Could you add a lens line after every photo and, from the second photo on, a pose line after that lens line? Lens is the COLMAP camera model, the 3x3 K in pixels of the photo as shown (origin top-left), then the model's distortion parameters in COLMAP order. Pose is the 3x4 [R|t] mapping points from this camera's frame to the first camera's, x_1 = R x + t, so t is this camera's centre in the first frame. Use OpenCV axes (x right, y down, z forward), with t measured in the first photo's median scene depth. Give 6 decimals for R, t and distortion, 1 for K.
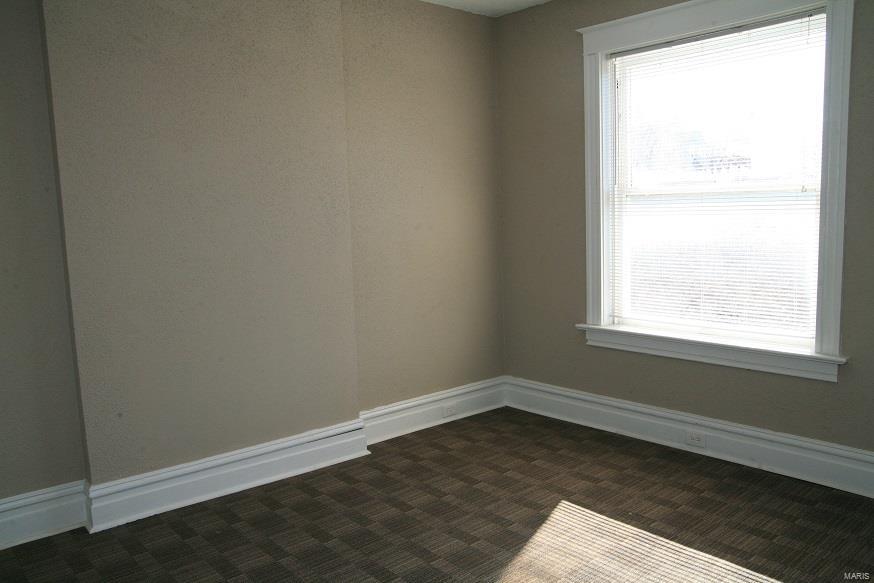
lens RADIAL K [[703.6, 0, 437.0], [0, 703.6, 291.5], [0, 0, 1]] dist [-0.016976, -0.004150]
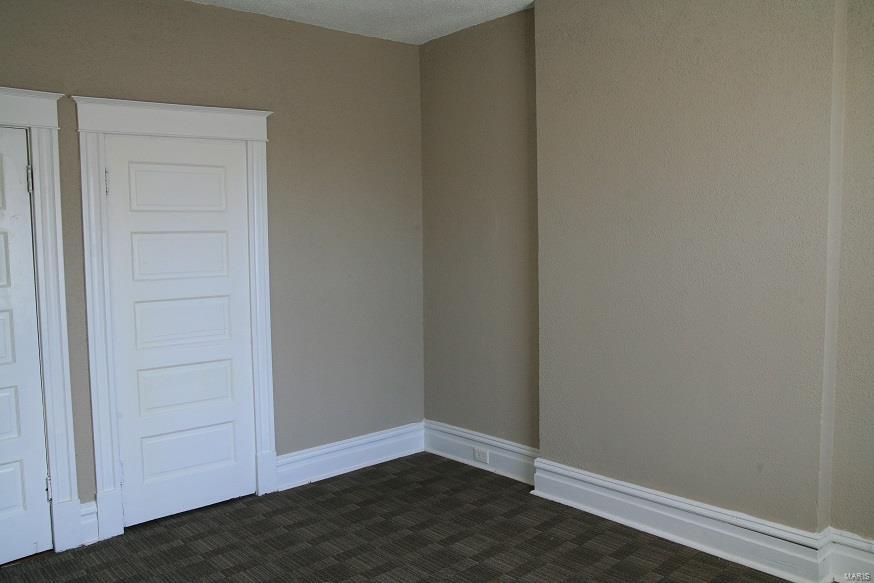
lens RADIAL K [[703.6, 0, 437.0], [0, 703.6, 291.5], [0, 0, 1]] dist [-0.016976, -0.004150]
pose [[-0.006919, 0.062482, -0.998022, 0.706358], [-0.124804, 0.990188, 0.062857, -0.061525], [0.992157, 0.124992, 0.000947, 0.778738]]
